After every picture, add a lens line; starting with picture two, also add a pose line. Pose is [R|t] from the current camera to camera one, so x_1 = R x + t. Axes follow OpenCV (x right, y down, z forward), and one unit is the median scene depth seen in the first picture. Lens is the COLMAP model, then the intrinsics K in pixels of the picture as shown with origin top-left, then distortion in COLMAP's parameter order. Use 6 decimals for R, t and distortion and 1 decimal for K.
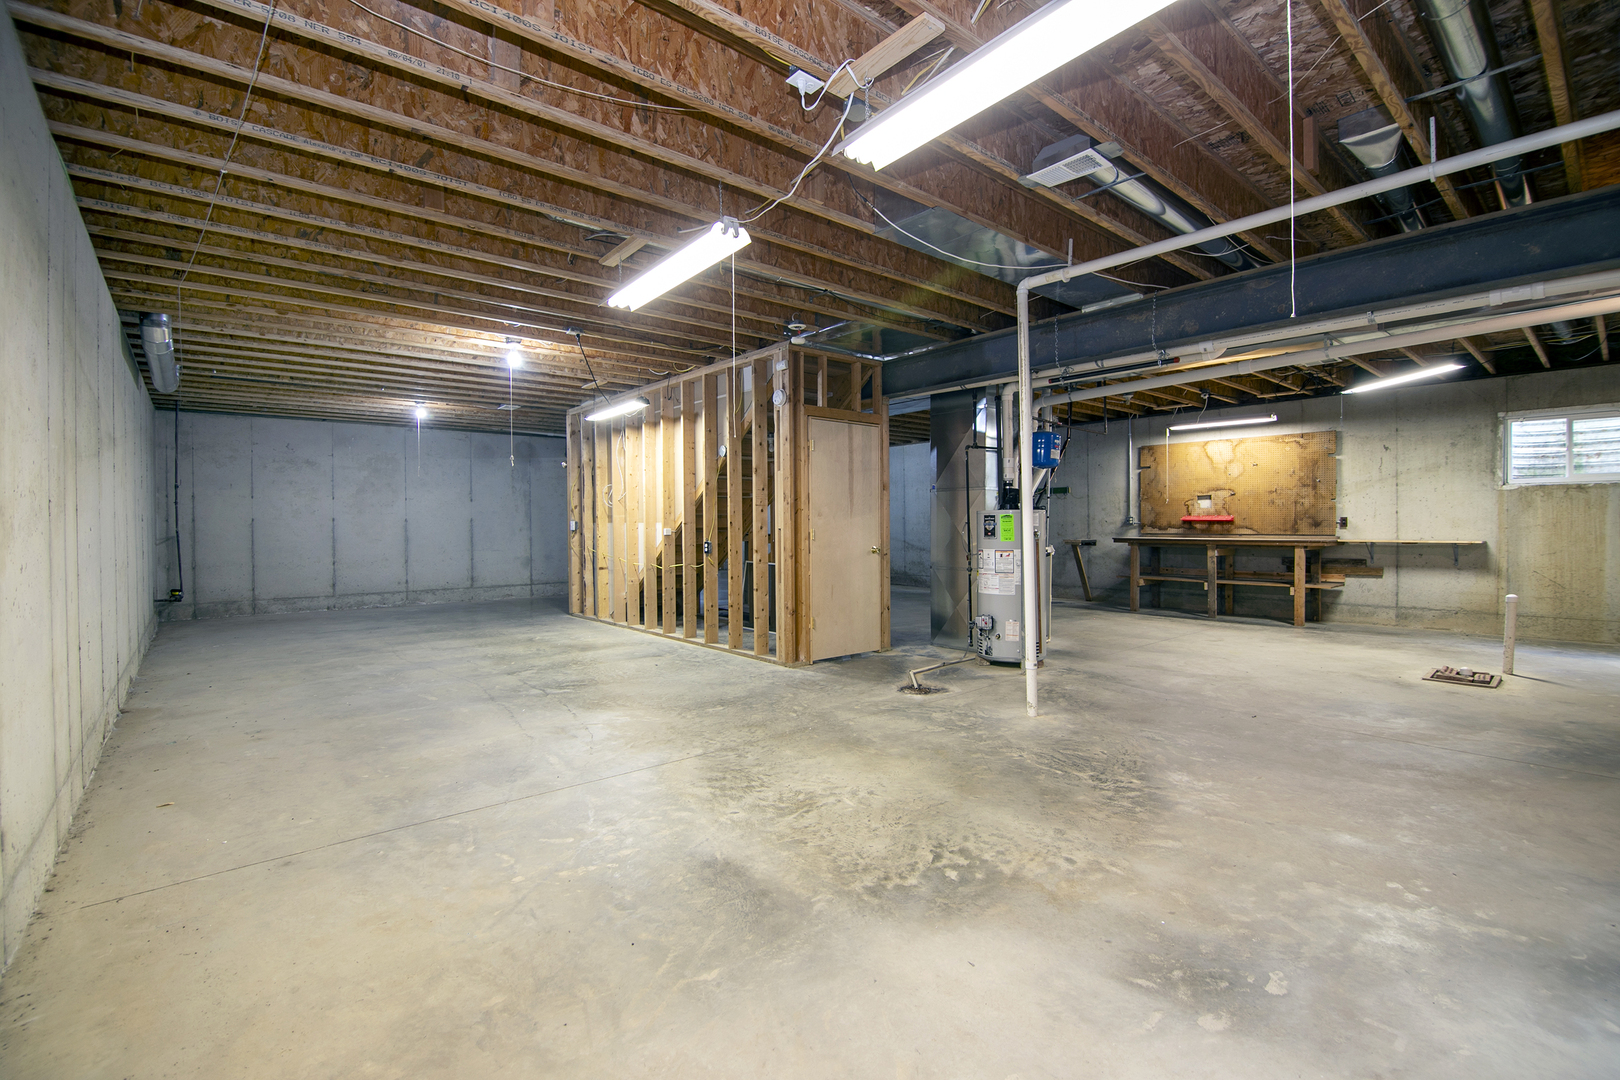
lens RADIAL K [[713.6, 0, 805.9], [0, 713.6, 533.8], [0, 0, 1]] dist [0.001955, 0.001488]
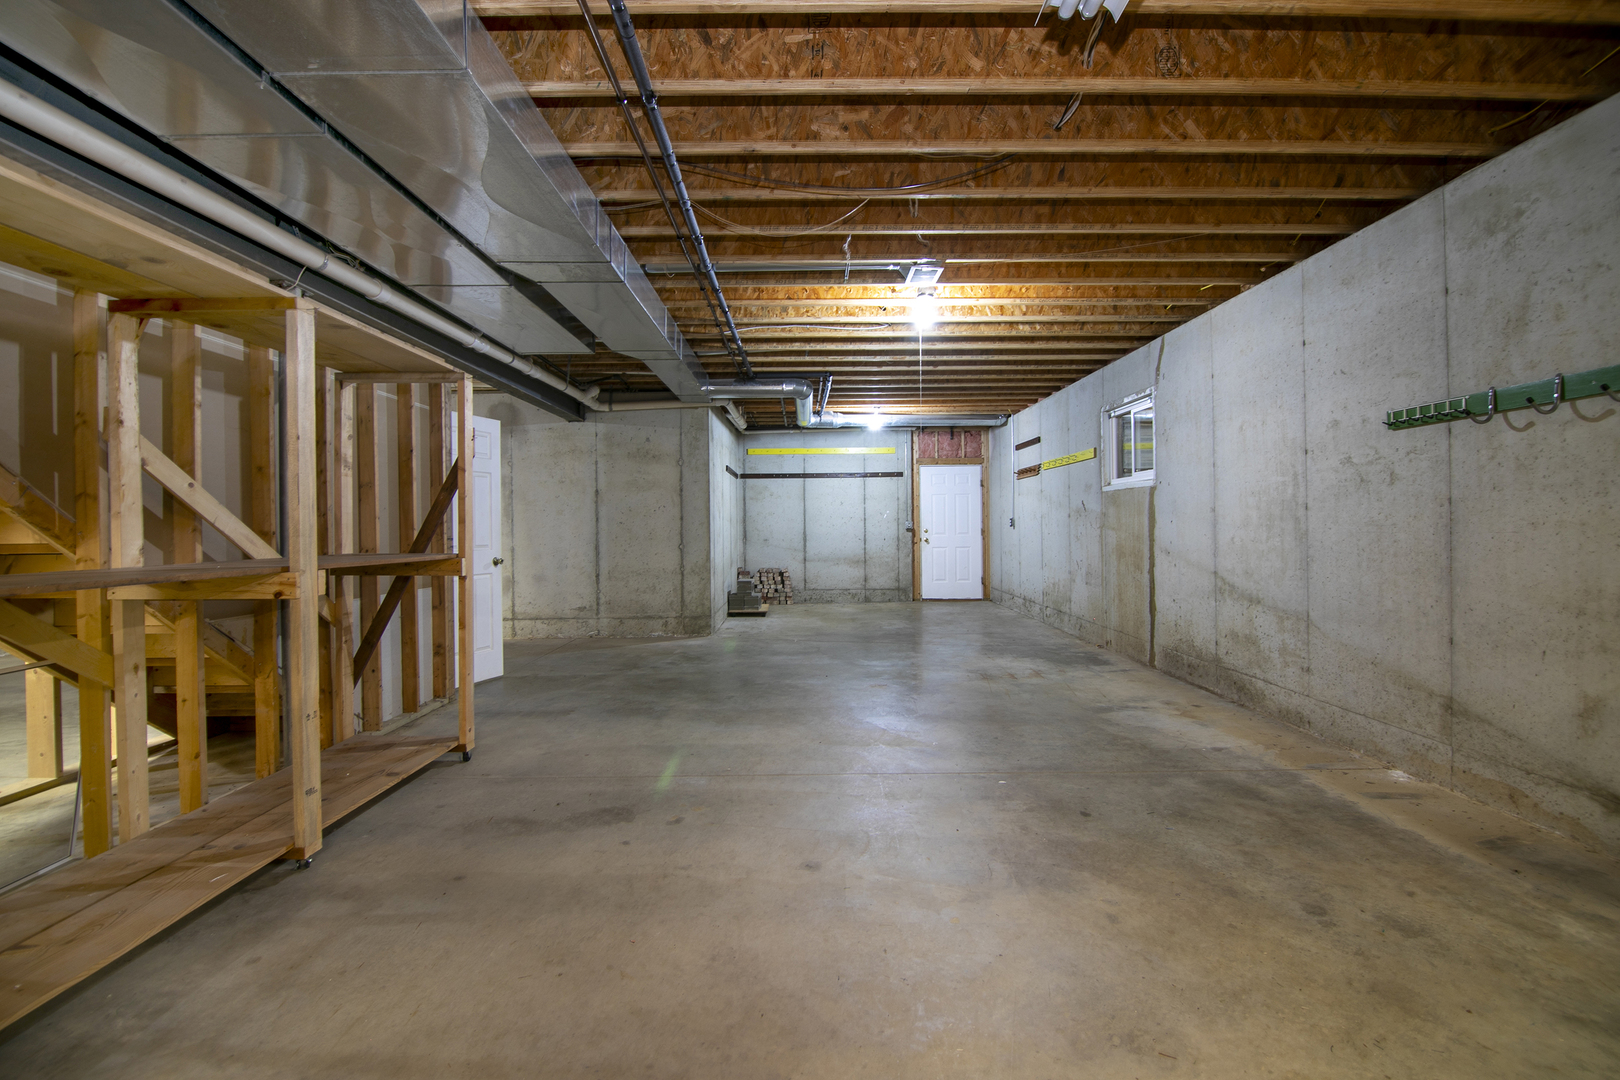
lens RADIAL K [[713.6, 0, 806.9], [0, 713.6, 537.4], [0, 0, 1]] dist [0.001955, 0.001488]
pose [[0.754805, 0.007609, -0.655905, 0.221577], [-0.002073, 0.999955, 0.009215, -0.009944], [0.655945, -0.005596, 0.754788, 0.605153]]
